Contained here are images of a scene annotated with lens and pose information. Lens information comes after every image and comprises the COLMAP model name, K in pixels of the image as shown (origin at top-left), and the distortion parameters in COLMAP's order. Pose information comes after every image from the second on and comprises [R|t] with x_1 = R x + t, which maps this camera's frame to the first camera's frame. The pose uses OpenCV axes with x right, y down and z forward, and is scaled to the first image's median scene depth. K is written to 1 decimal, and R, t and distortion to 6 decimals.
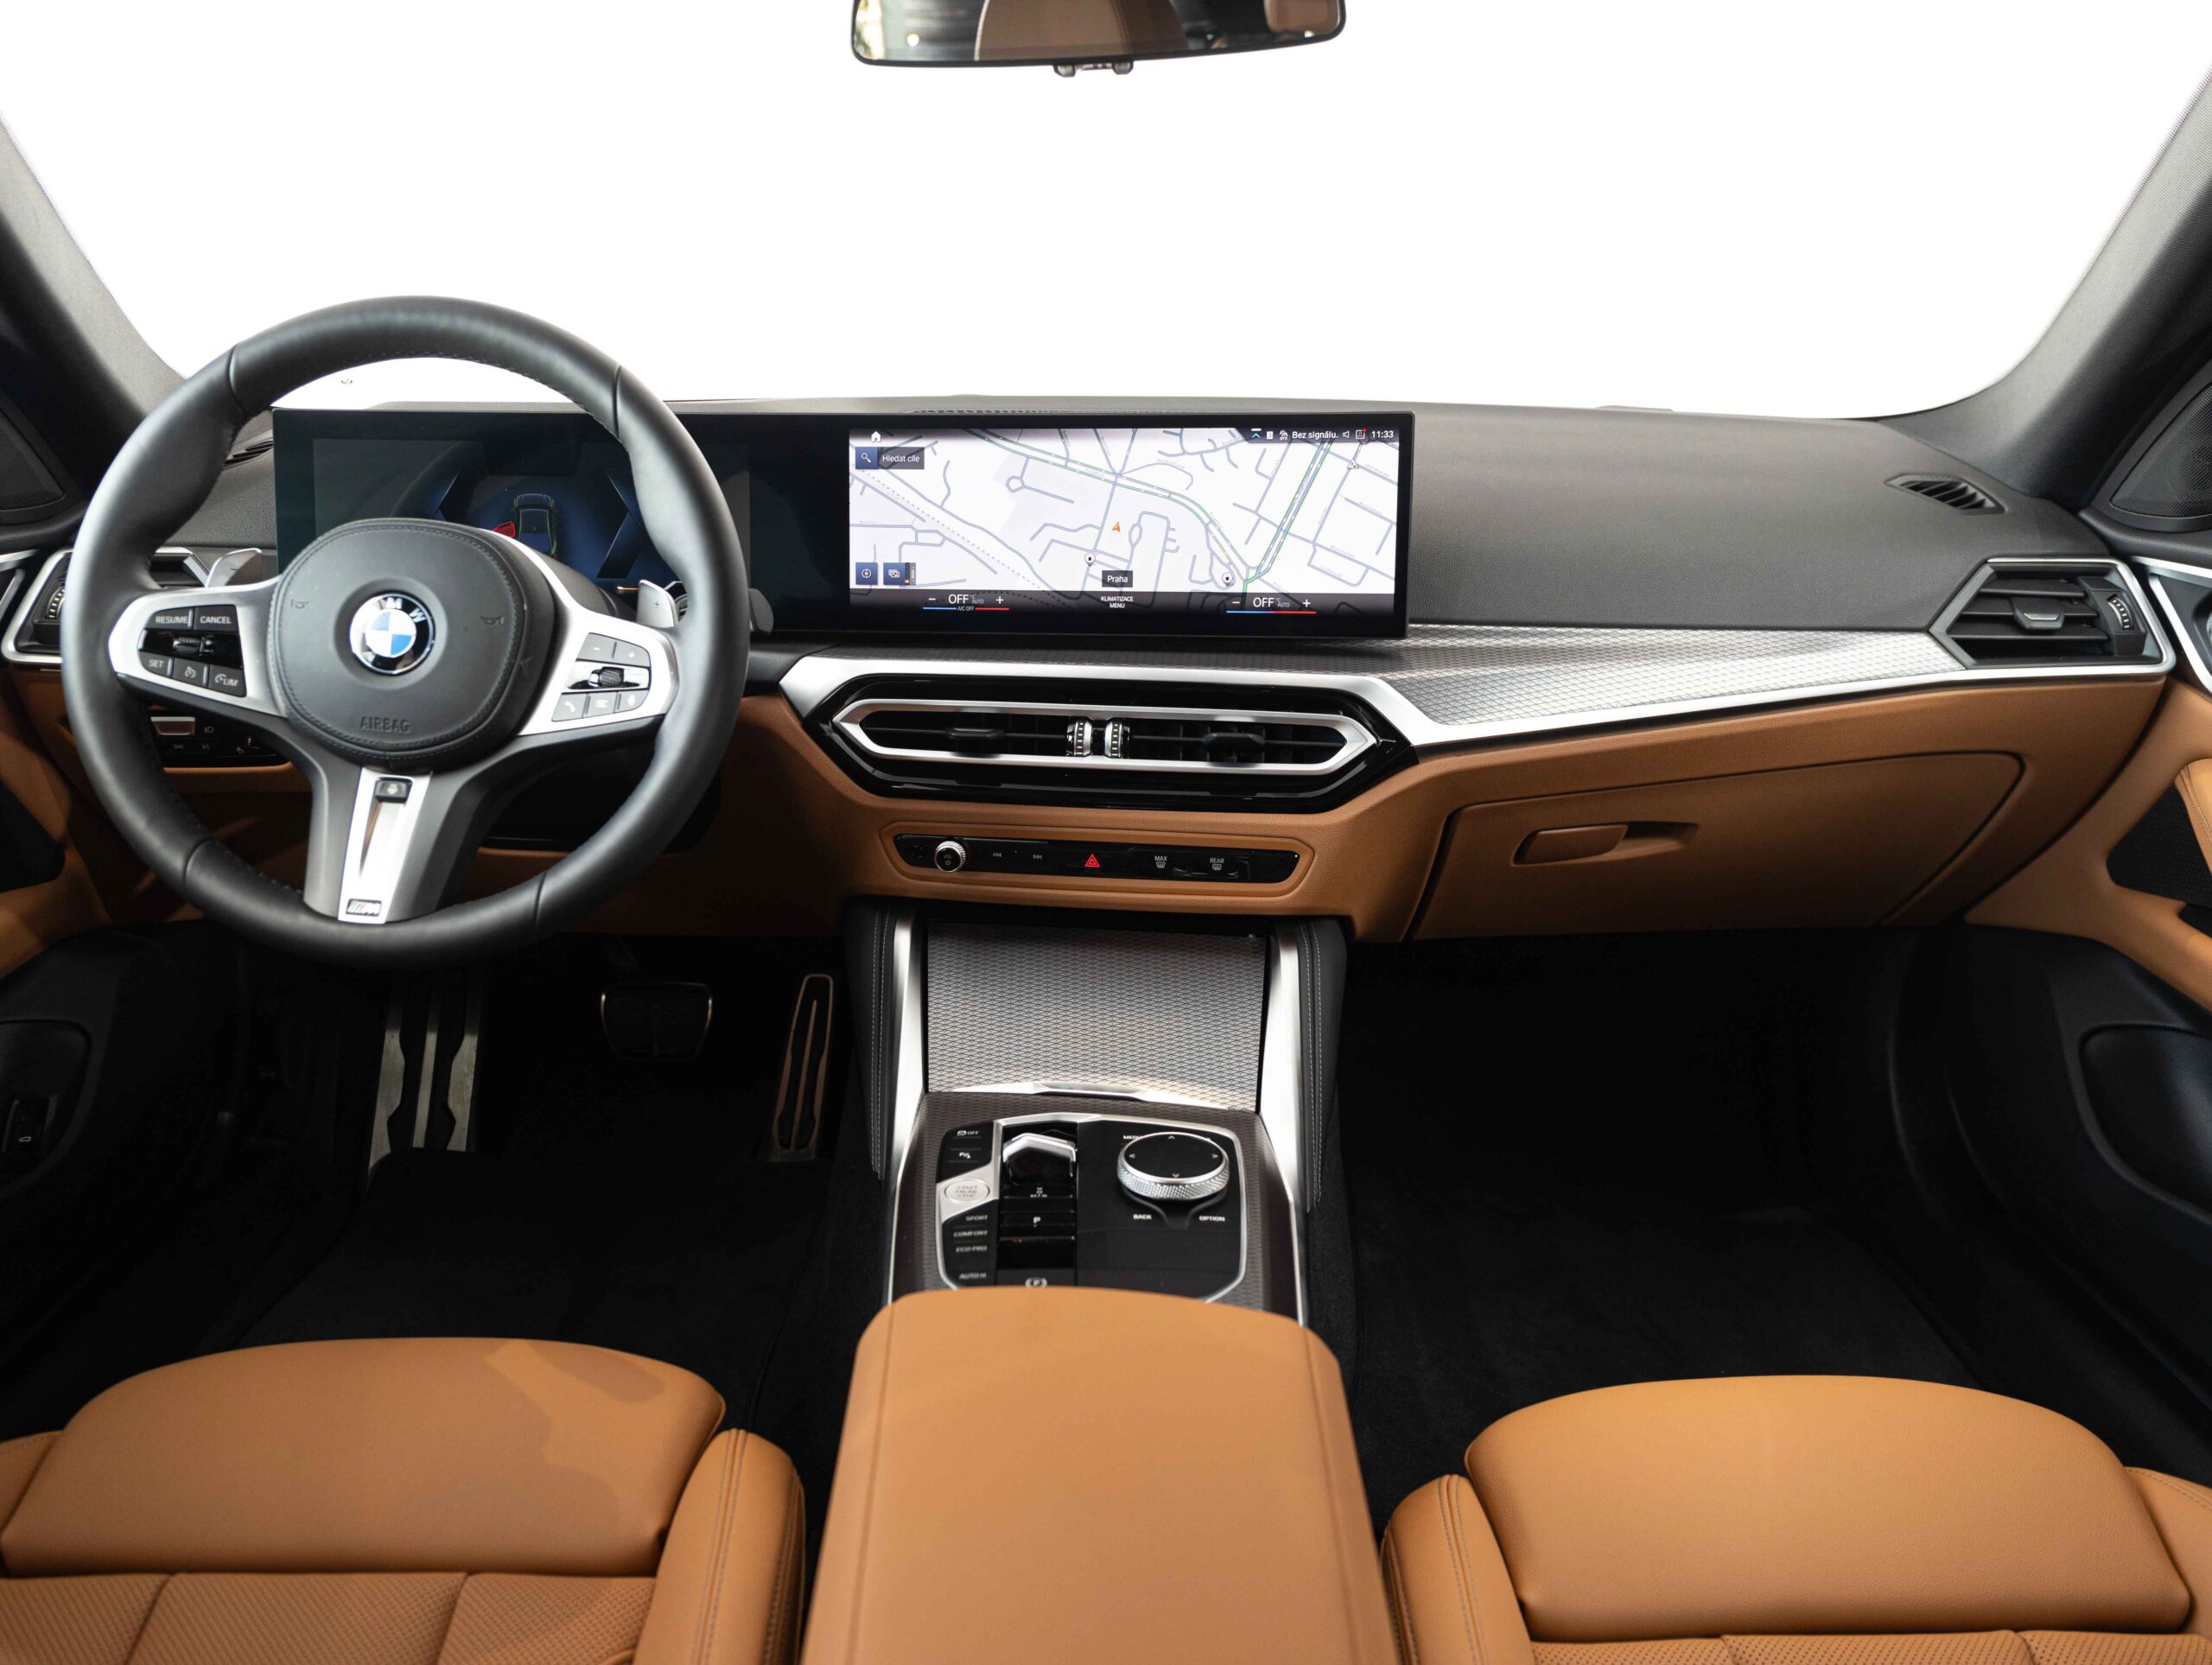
lens RADIAL K [[1592.0, 0, 1072.0], [0, 1592.0, 825.5], [0, 0, 1]] dist [-0.006581, 0.024081]
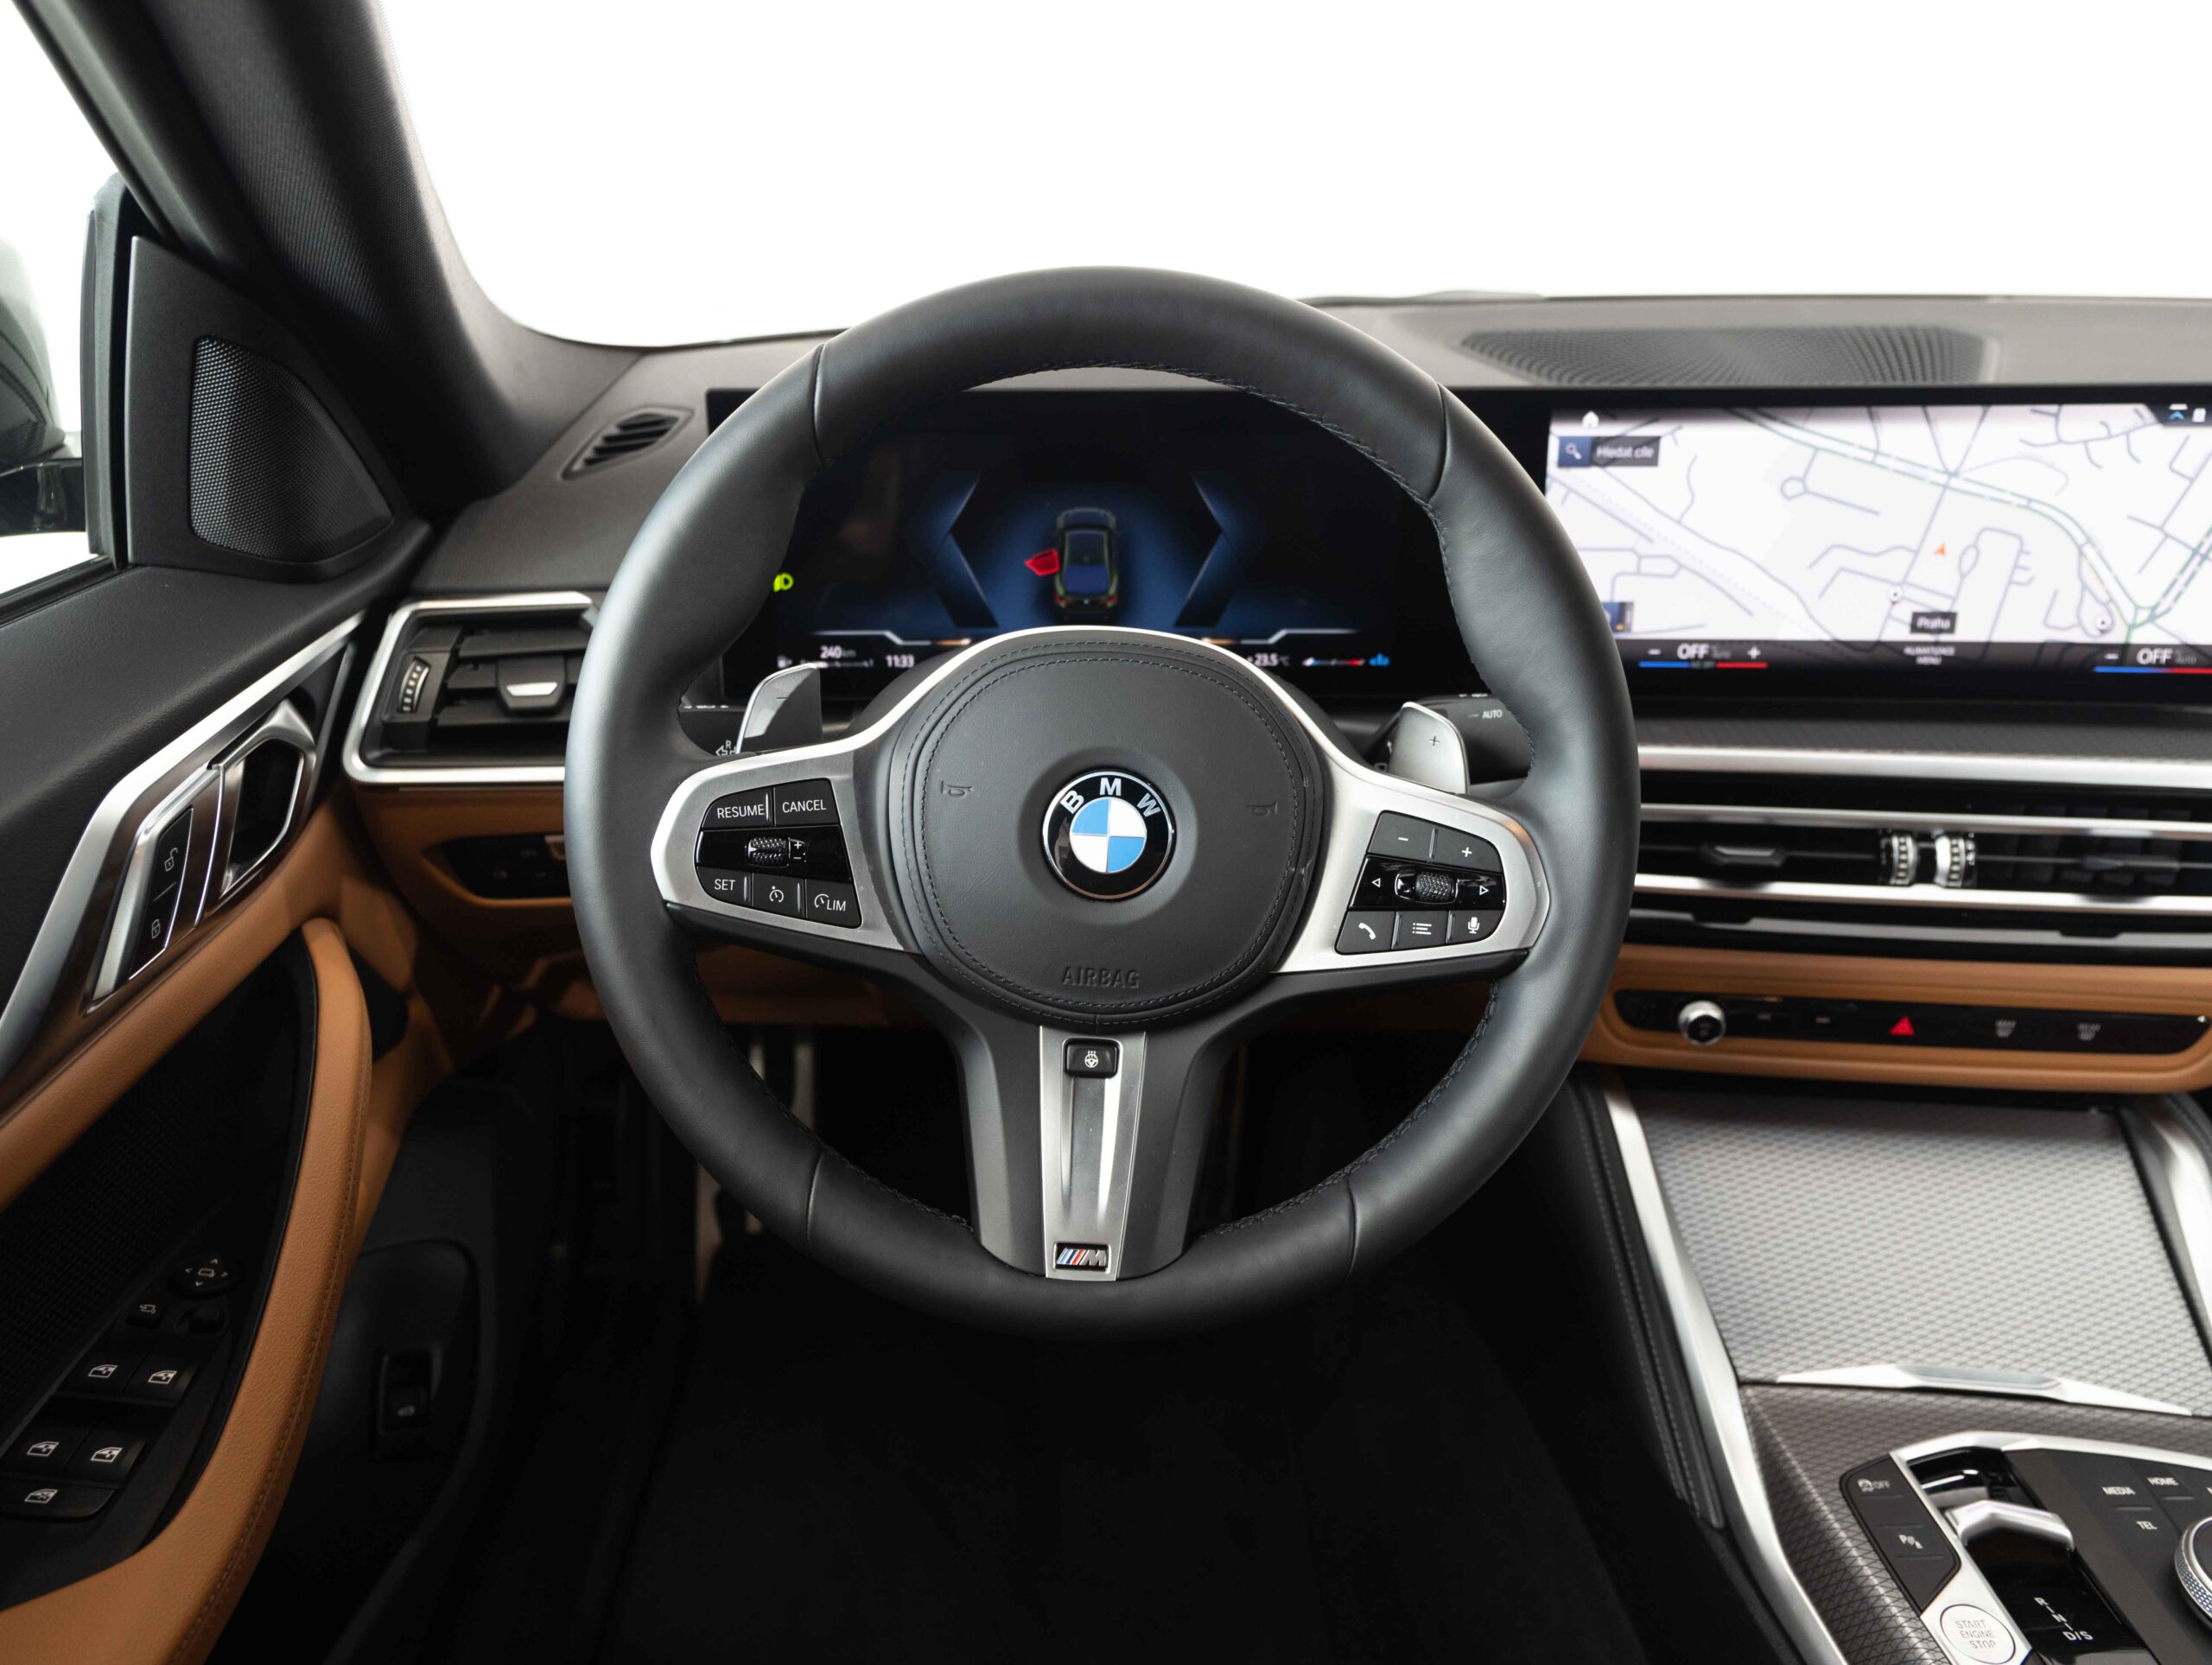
lens RADIAL K [[1592.0, 0, 1095.1], [0, 1592.0, 821.2], [0, 0, 1]] dist [-0.006581, 0.024081]
pose [[0.999523, -0.023708, 0.019806, -0.361101], [0.020872, 0.990920, 0.132824, -0.170832], [-0.022775, -0.132347, 0.990942, 0.302923]]
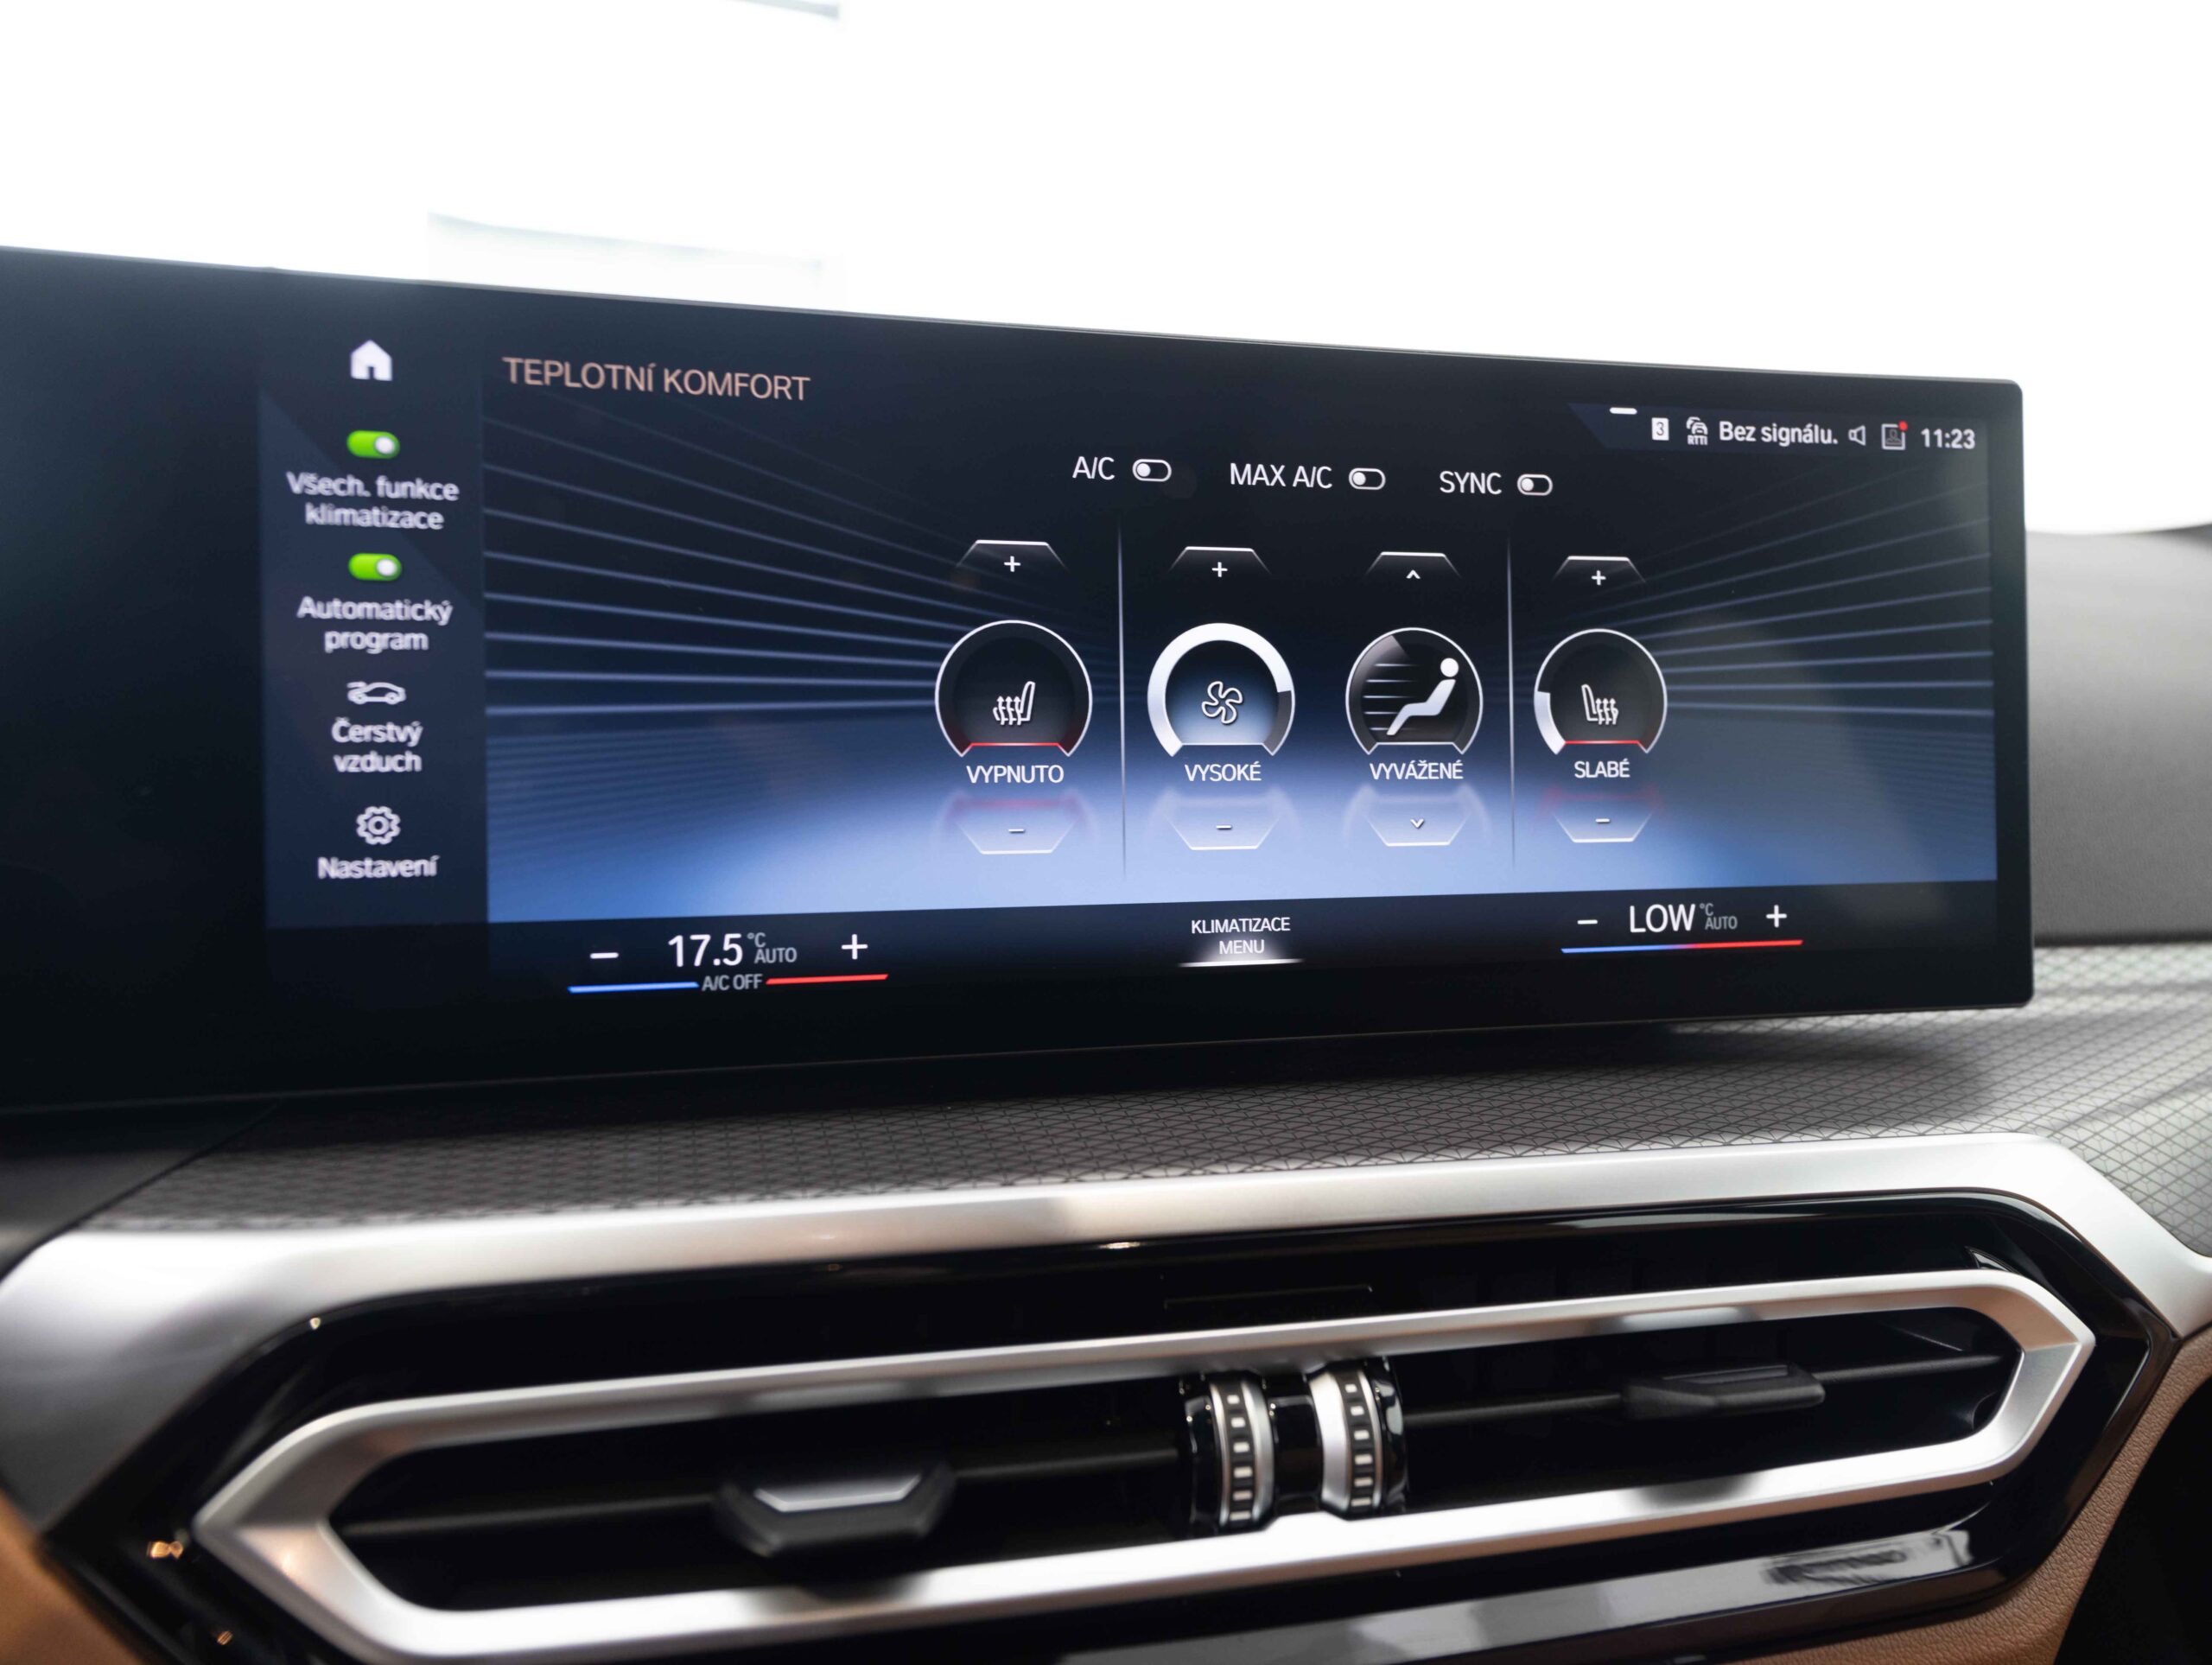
lens RADIAL K [[1592.0, 0, 1097.2], [0, 1592.0, 828.4], [0, 0, 1]] dist [-0.006581, 0.024081]
pose [[0.927993, -0.030645, 0.371334, -0.113147], [0.072384, 0.992452, -0.098989, -0.133965], [-0.365498, 0.118740, 0.923207, 0.731631]]
